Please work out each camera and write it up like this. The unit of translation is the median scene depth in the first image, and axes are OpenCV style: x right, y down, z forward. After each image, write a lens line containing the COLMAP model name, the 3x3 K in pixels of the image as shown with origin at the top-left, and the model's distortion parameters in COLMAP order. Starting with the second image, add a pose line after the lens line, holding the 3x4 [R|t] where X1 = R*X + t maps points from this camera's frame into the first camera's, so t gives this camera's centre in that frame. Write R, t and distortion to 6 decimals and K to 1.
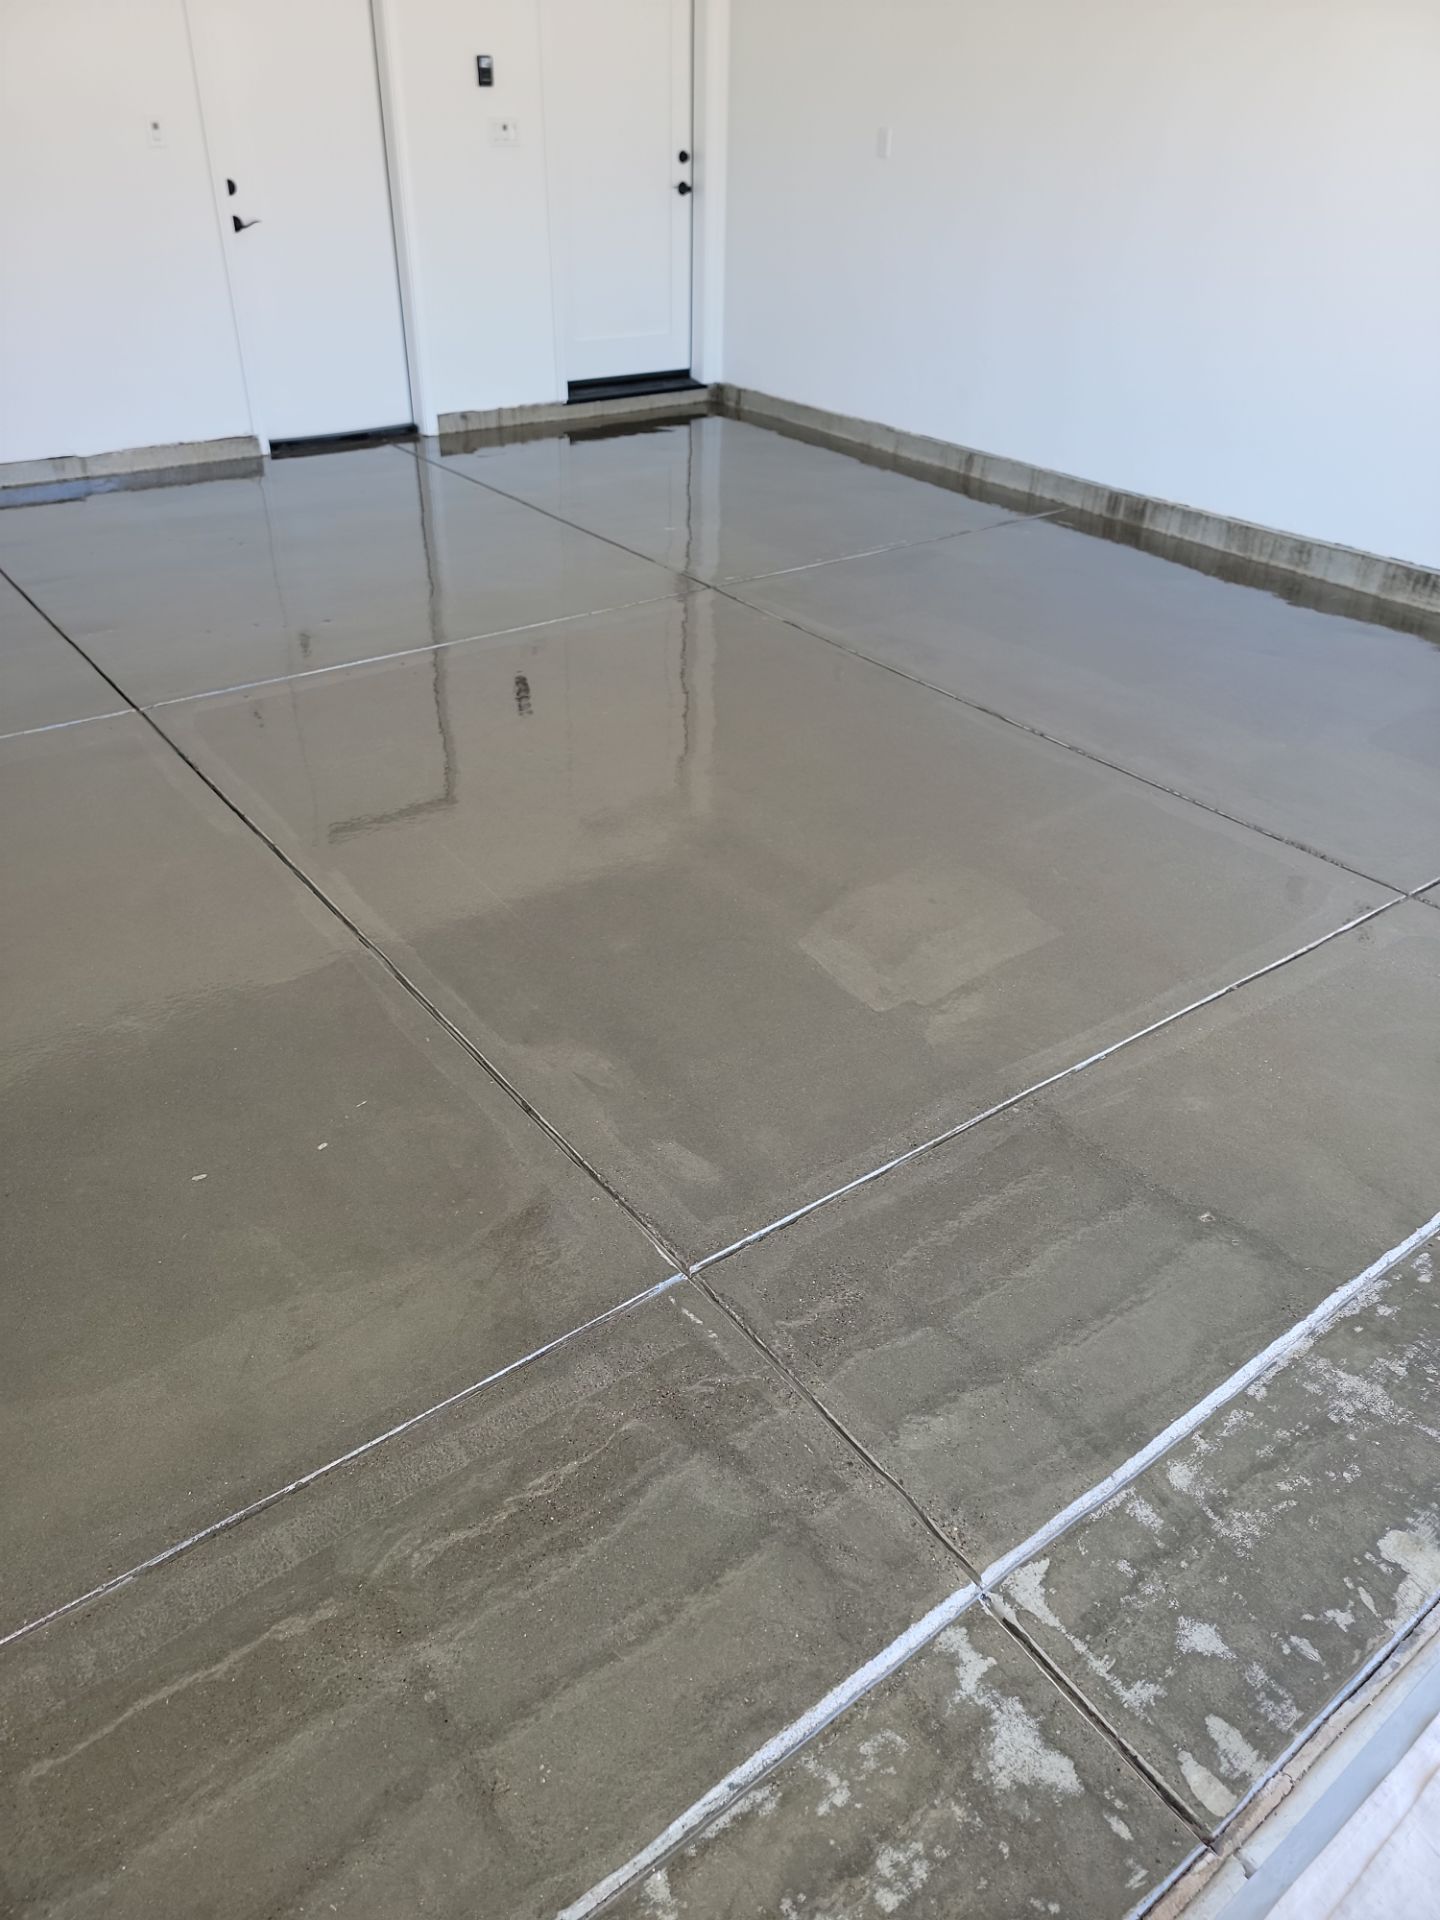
lens RADIAL K [[1340.2, 0, 715.5], [0, 1340.2, 956.6], [0, 0, 1]] dist [0.075167, -0.053371]
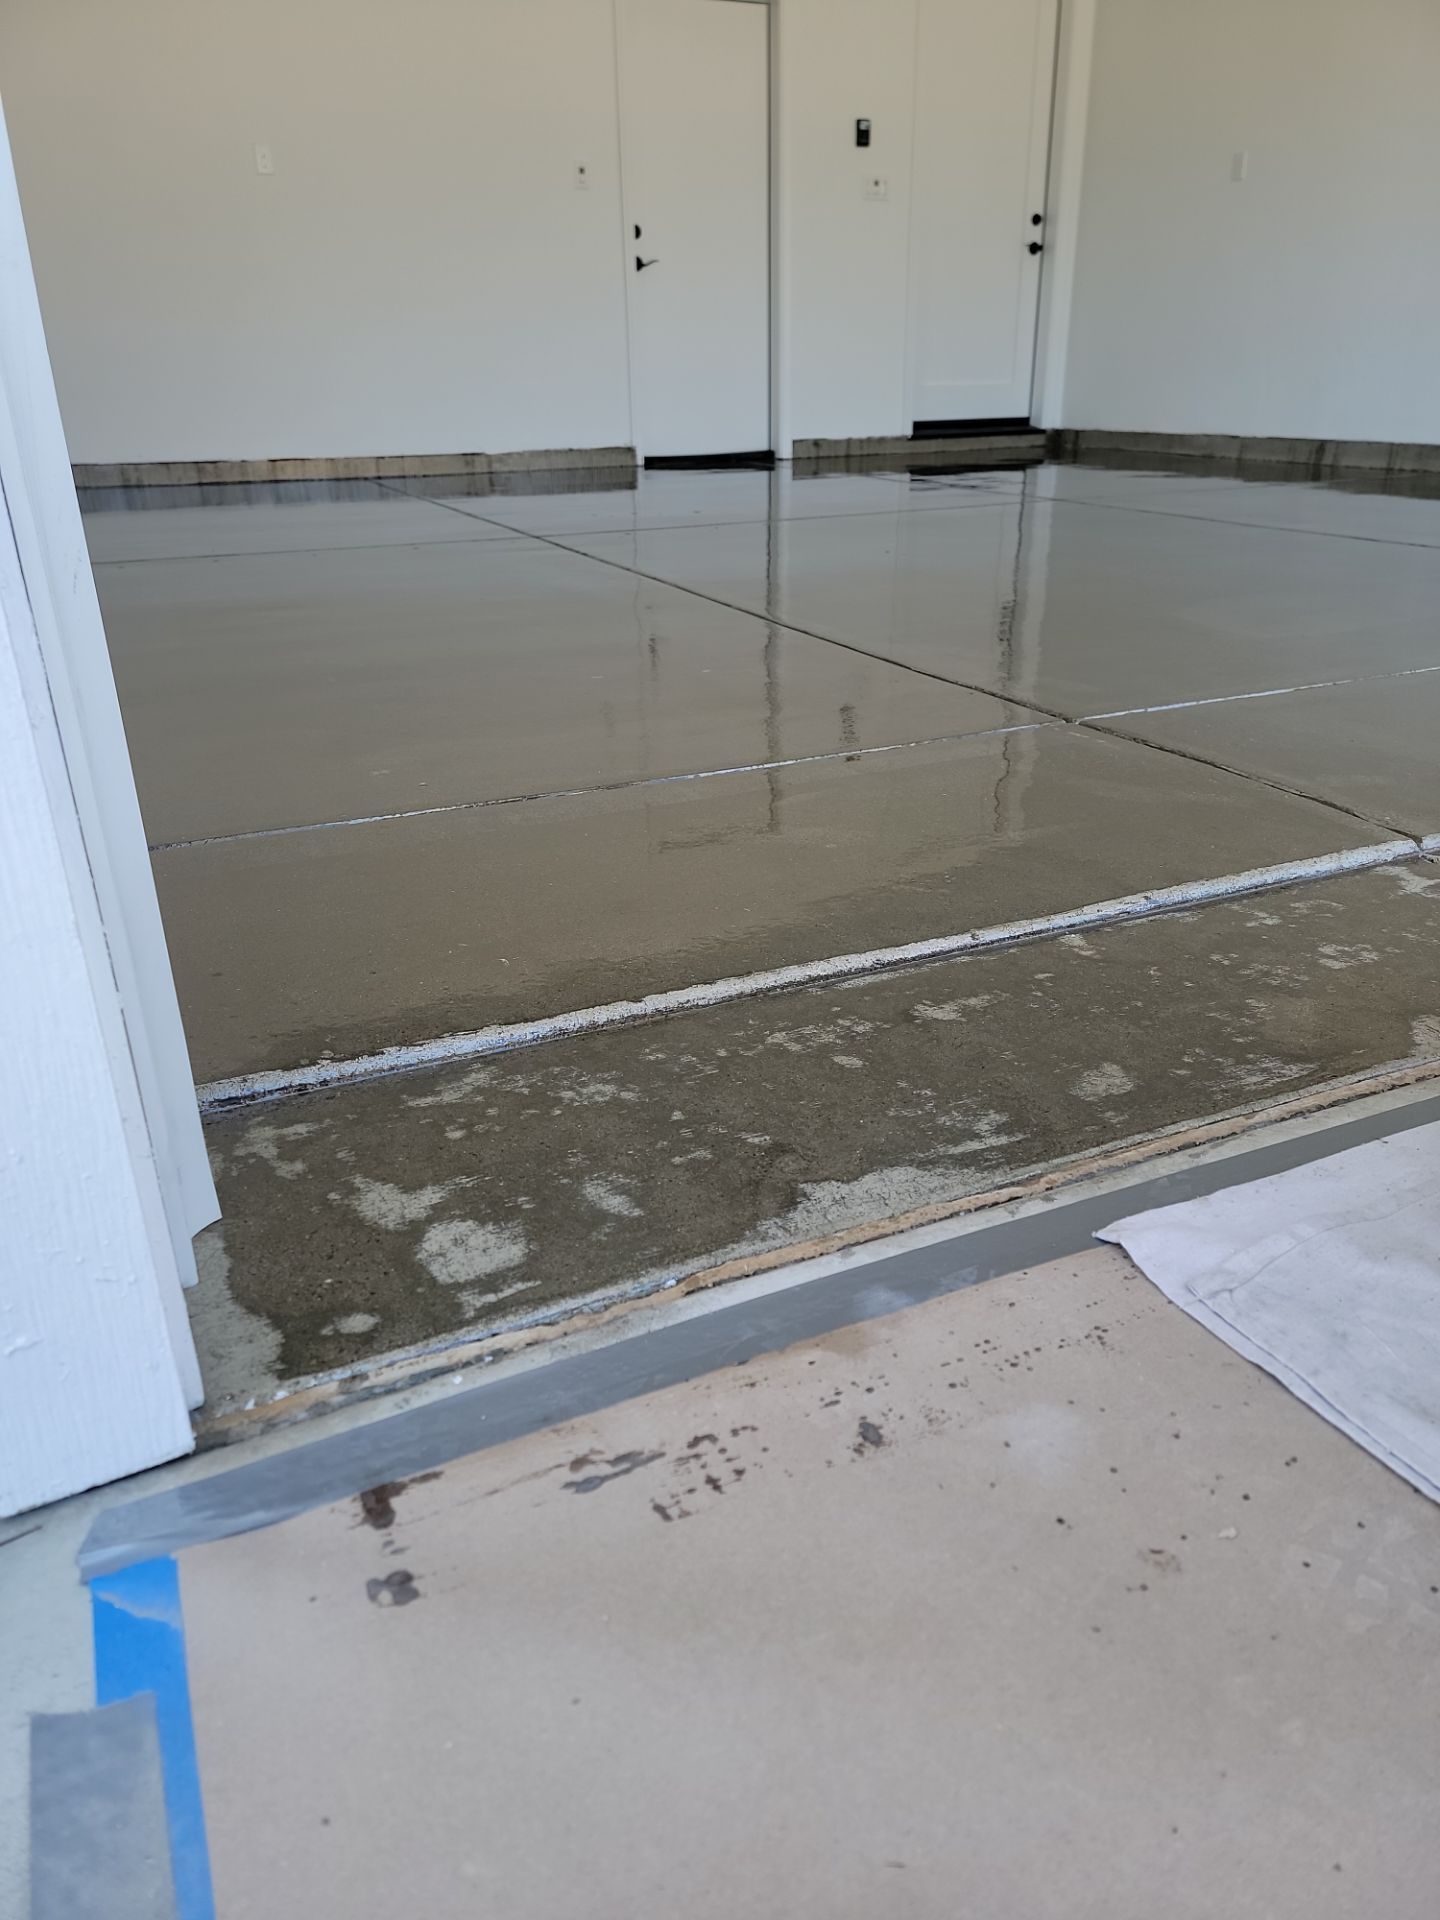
lens RADIAL K [[1340.2, 0, 727.1], [0, 1340.2, 967.5], [0, 0, 1]] dist [0.075167, -0.053371]
pose [[0.978688, 0.048560, -0.199527, -0.019255], [-0.079754, 0.985248, -0.151412, 0.183684], [0.189230, 0.164099, 0.968124, 0.009817]]
